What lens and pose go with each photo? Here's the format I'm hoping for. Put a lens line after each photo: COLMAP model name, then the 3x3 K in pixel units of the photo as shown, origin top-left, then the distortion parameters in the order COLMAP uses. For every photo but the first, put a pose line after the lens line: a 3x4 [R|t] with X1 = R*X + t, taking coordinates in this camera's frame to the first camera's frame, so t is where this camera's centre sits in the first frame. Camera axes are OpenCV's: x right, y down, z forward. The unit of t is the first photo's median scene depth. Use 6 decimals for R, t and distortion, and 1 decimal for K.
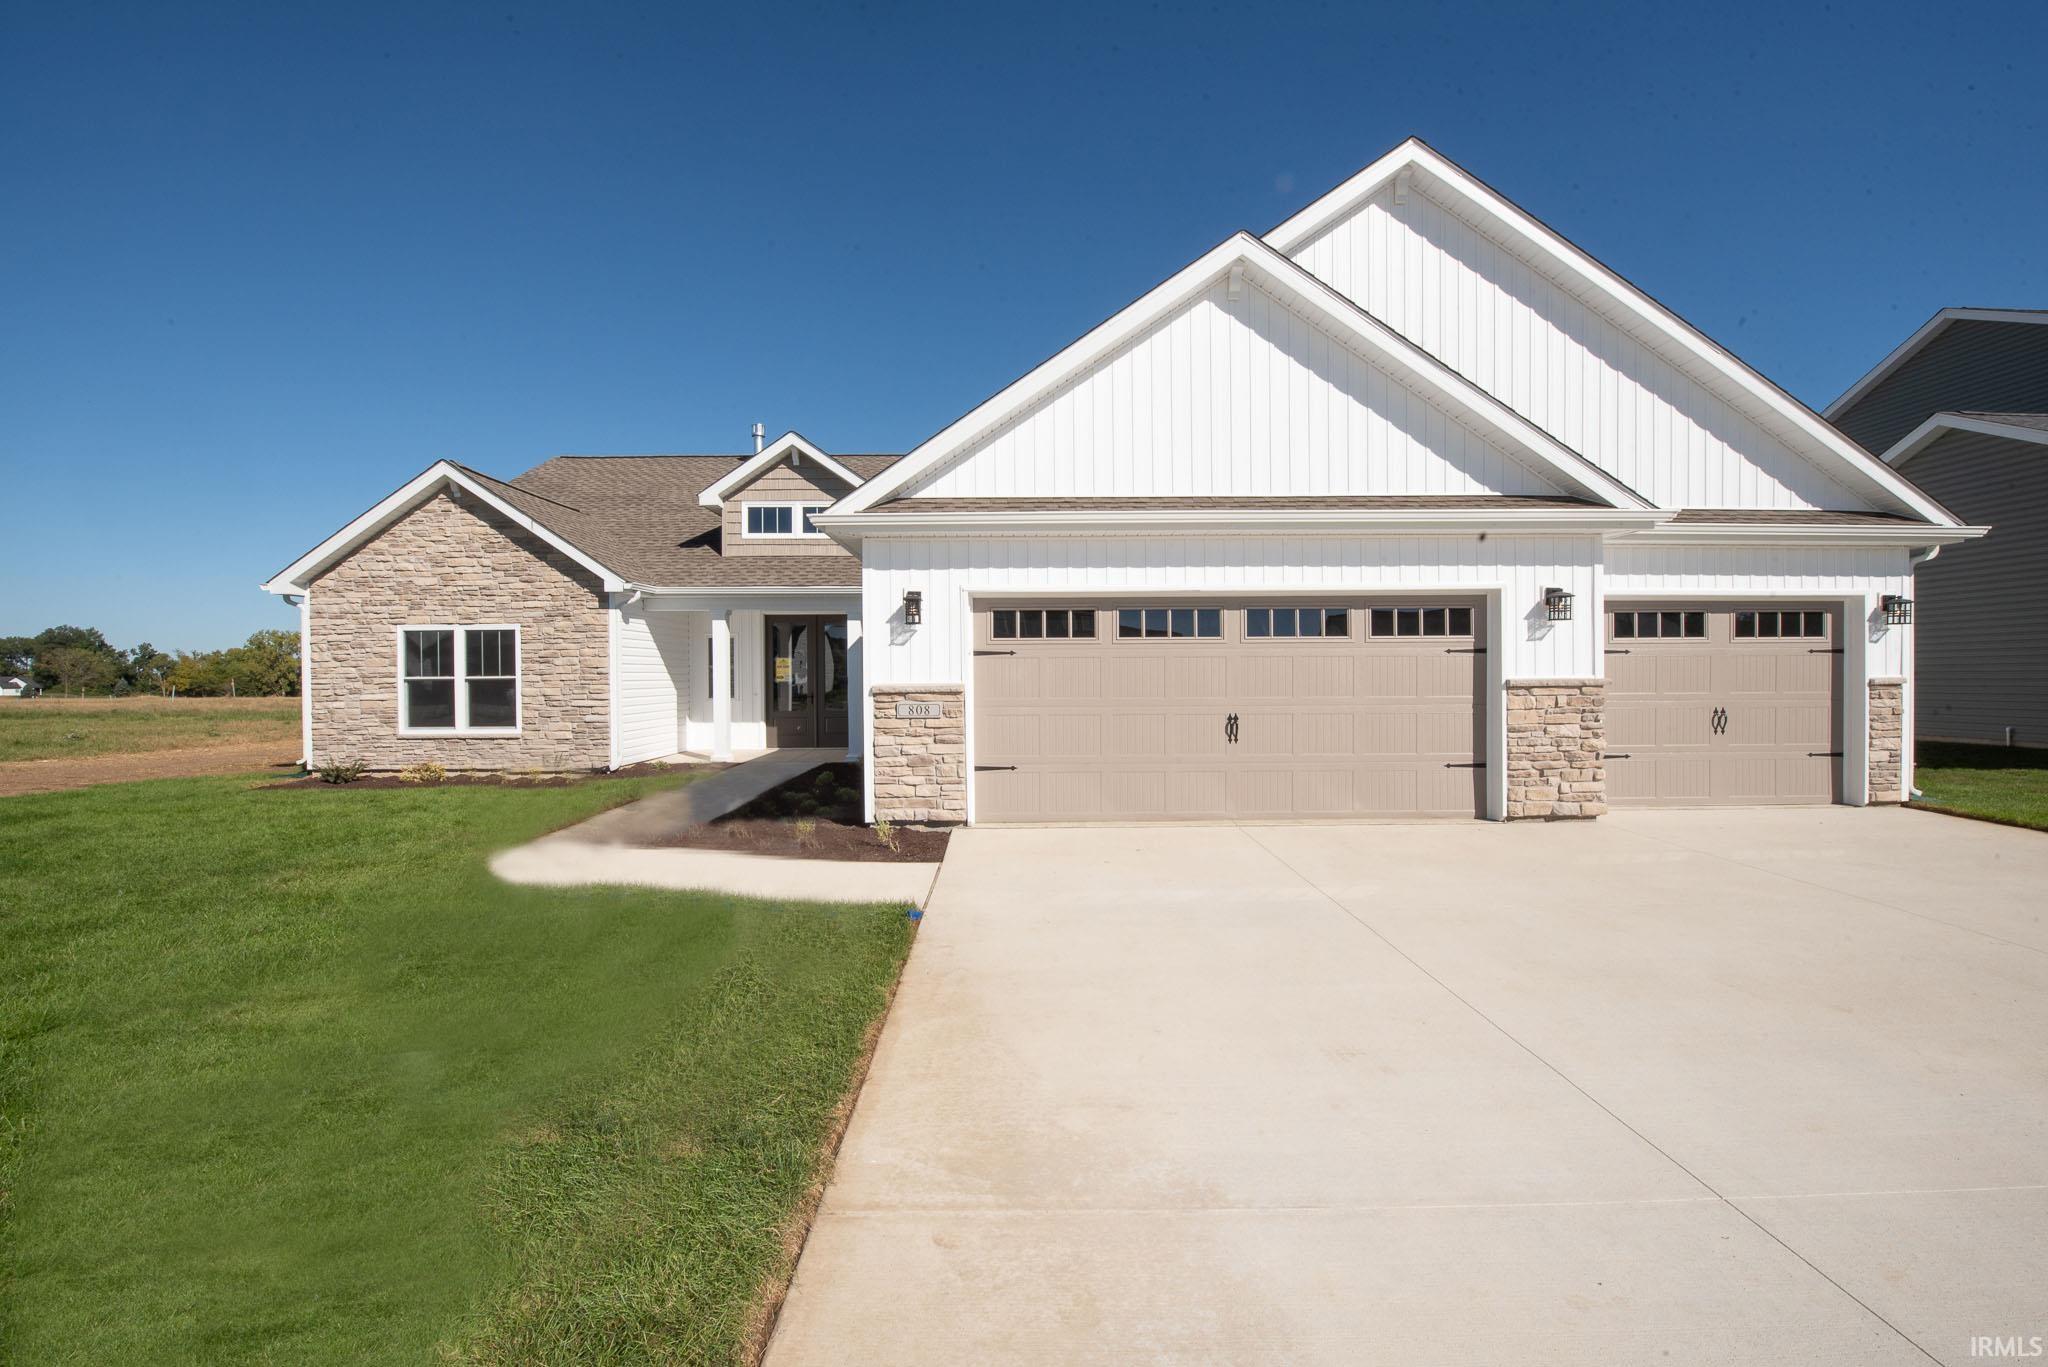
lens RADIAL K [[816.3, 0, 1026.9], [0, 816.3, 689.7], [0, 0, 1]] dist [-0.023237, -0.000411]
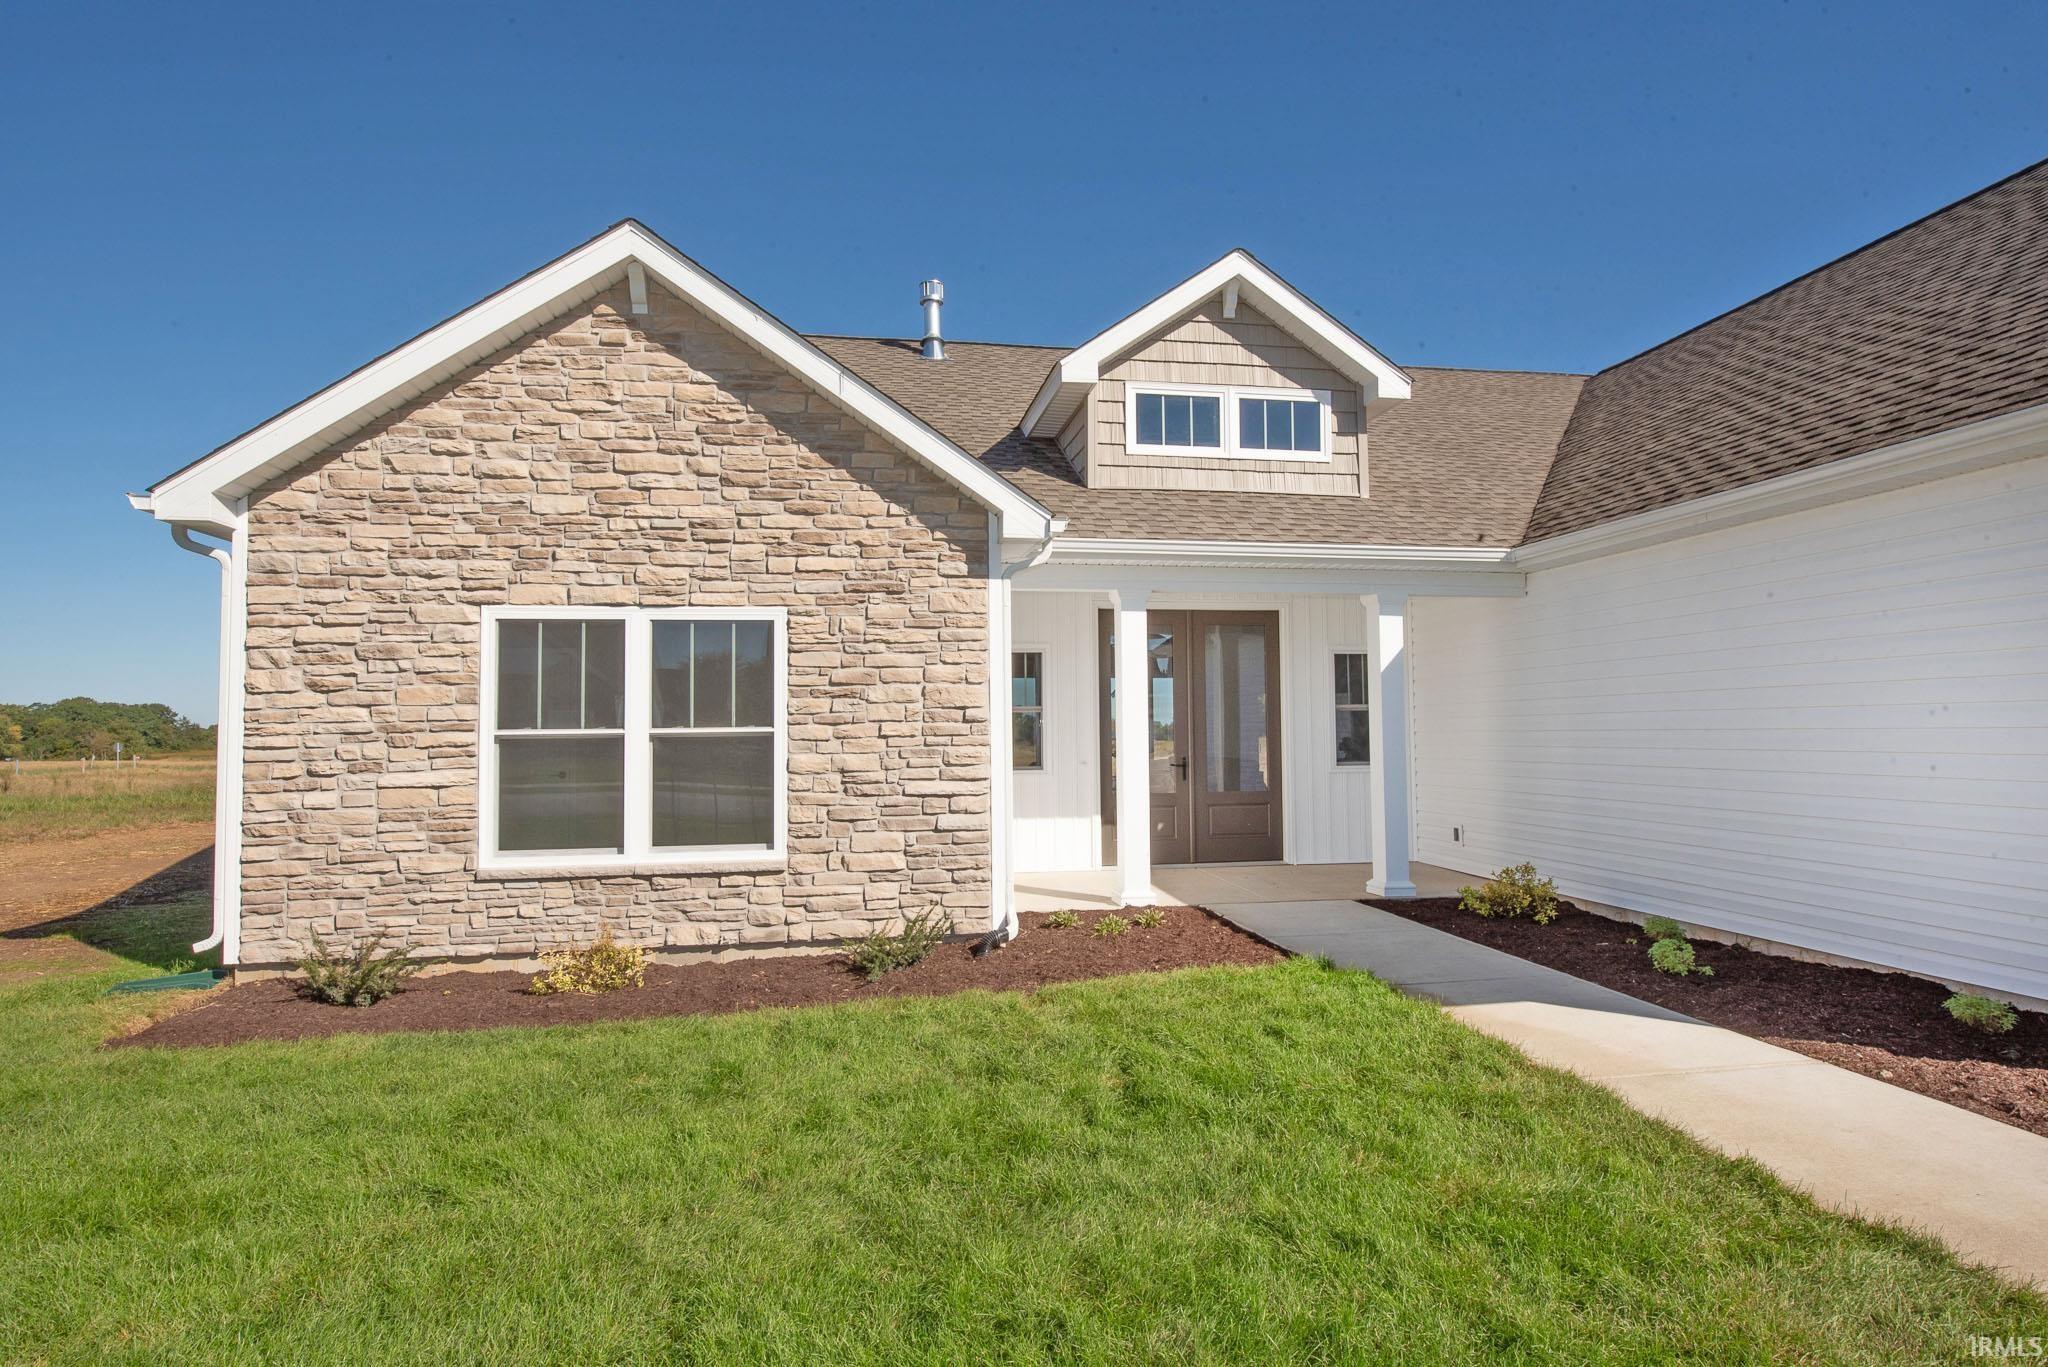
lens RADIAL K [[1087.0, 0, 1024.0], [0, 1087.0, 683.5], [0, 0, 1]] dist [-0.004339, -0.000416]
pose [[0.988055, 0.002464, 0.154082, -0.590525], [0.006526, 0.998306, -0.057812, -0.005507], [-0.153964, 0.058126, 0.986365, 0.402579]]
